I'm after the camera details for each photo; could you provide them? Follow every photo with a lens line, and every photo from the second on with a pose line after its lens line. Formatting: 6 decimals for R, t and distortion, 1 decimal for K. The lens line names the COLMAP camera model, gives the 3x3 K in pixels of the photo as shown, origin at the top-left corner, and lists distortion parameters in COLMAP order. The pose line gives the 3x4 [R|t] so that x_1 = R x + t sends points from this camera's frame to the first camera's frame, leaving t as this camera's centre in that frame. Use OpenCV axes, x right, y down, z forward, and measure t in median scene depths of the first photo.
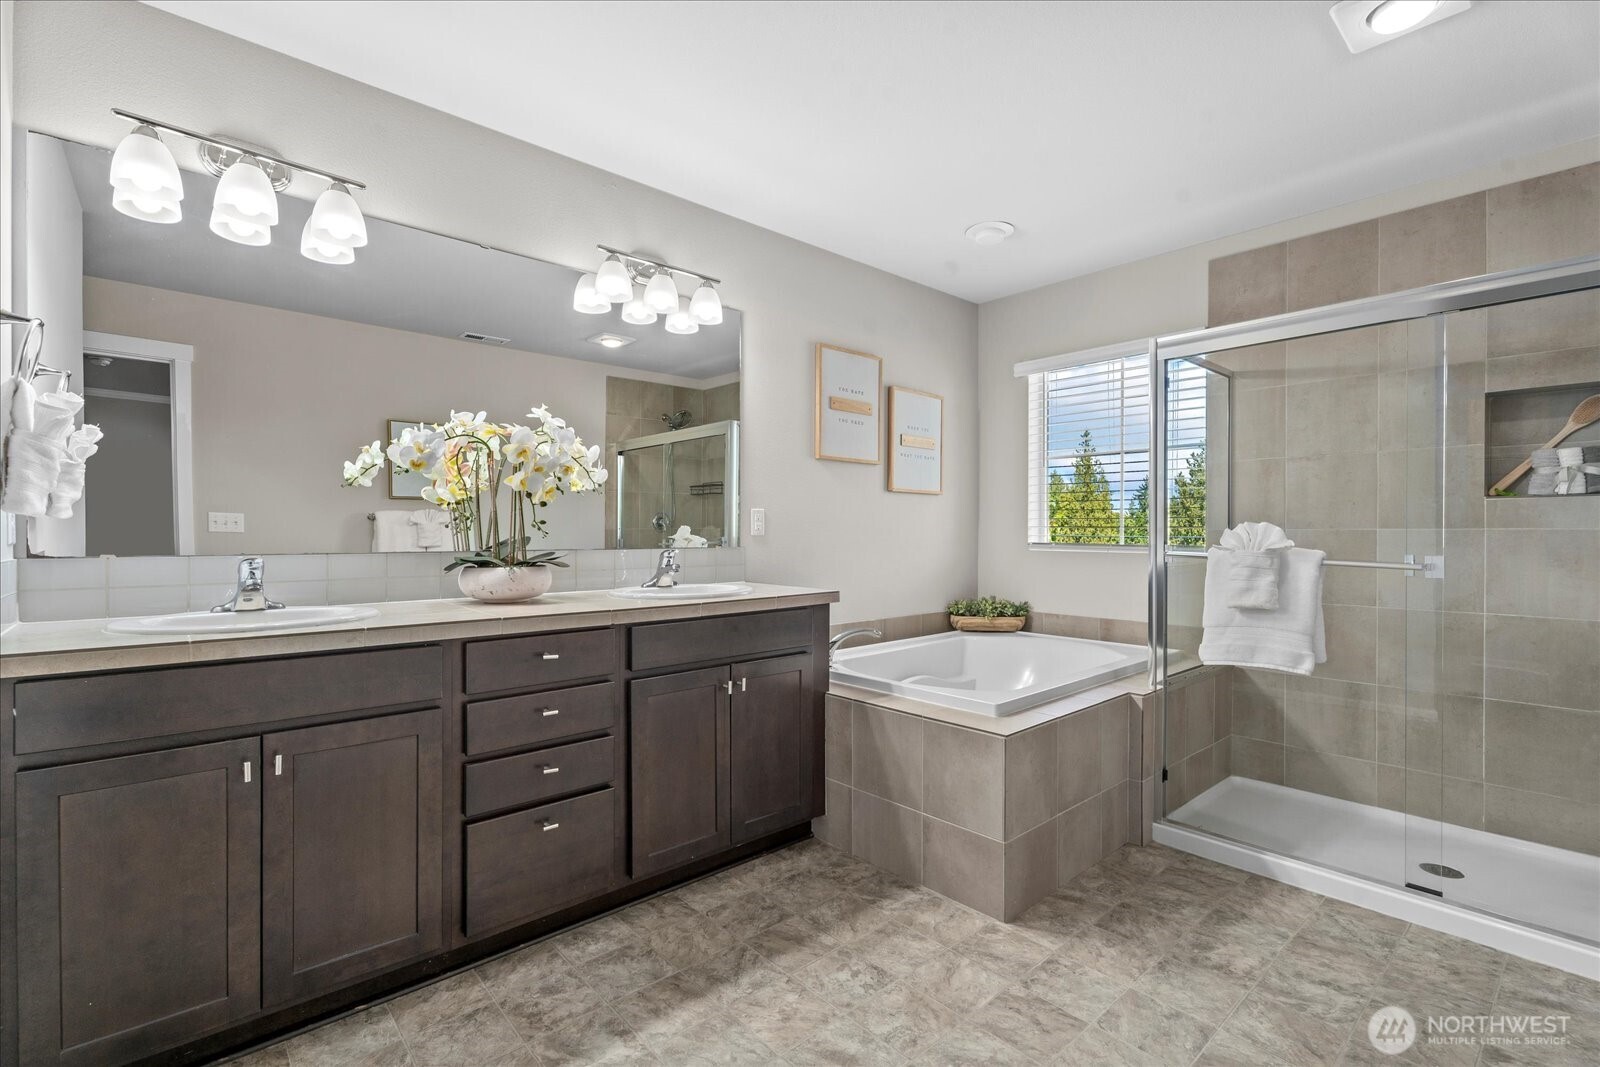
lens RADIAL K [[719.9, 0, 797.9], [0, 719.9, 535.7], [0, 0, 1]] dist [-0.001866, -0.000404]
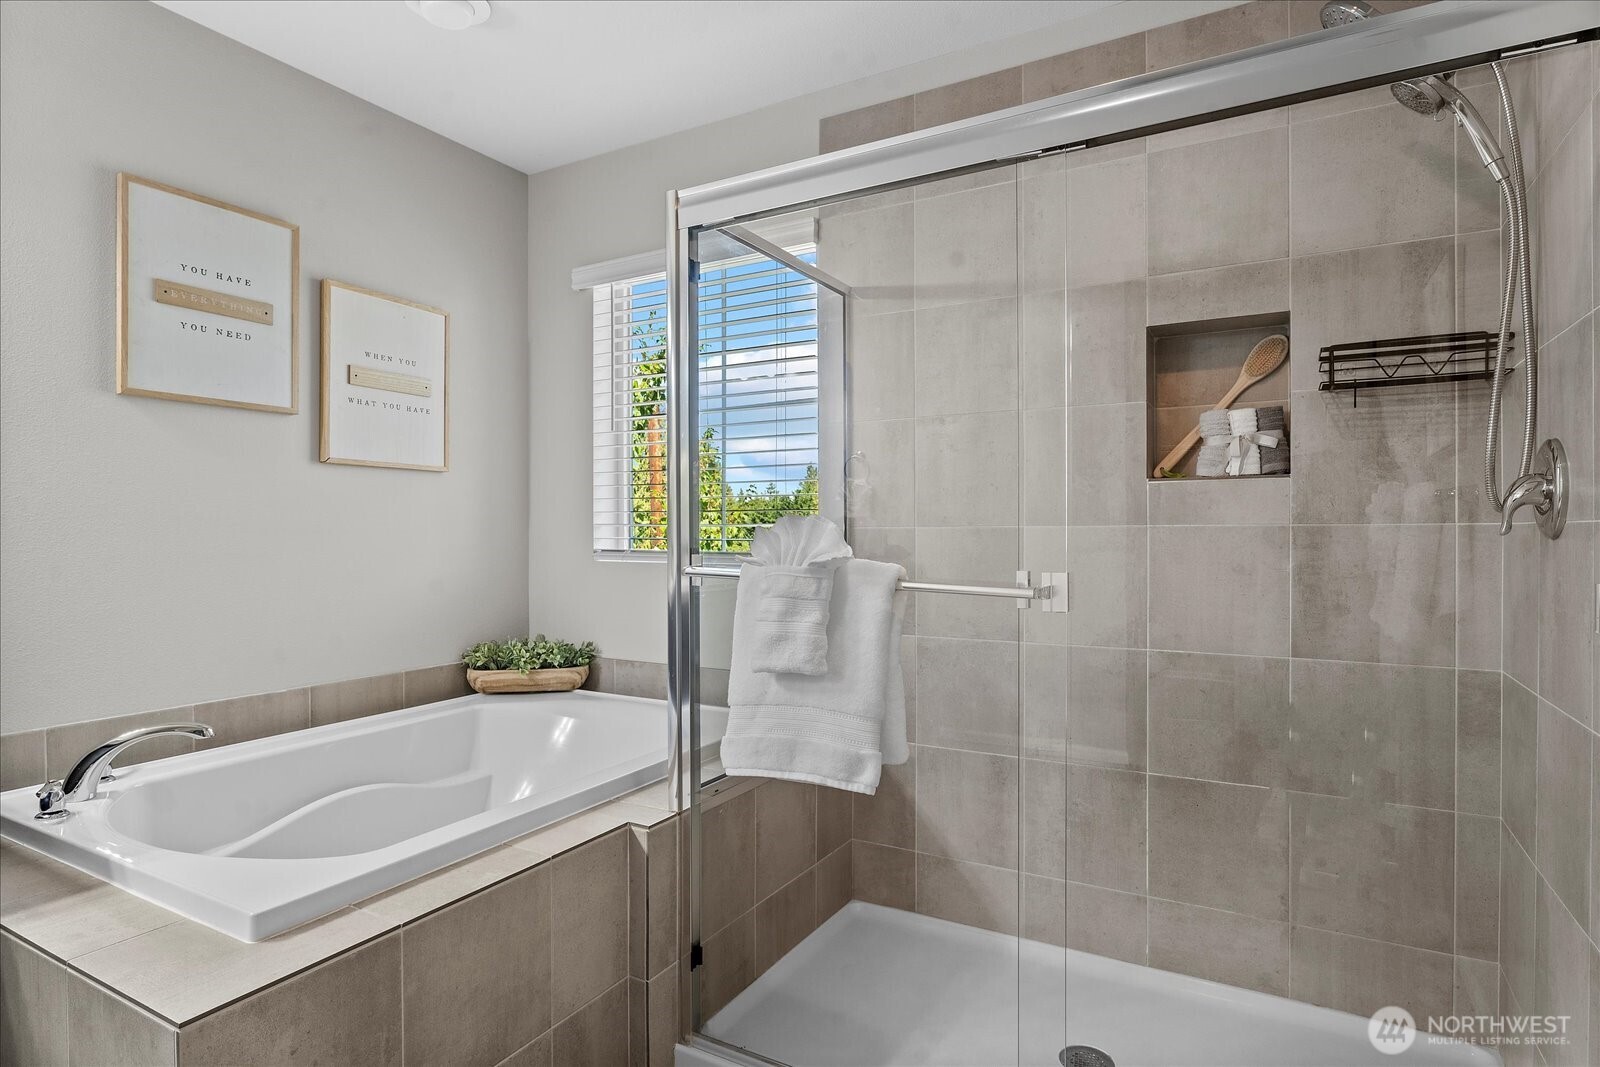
lens RADIAL K [[867.2, 0, 802.0], [0, 867.2, 538.9], [0, 0, 1]] dist [-0.027470, 0.000430]
pose [[0.944056, -0.006630, 0.329719, 0.337980], [0.005772, 0.999977, 0.003579, -0.001759], [-0.329735, -0.001475, 0.944072, 0.300976]]
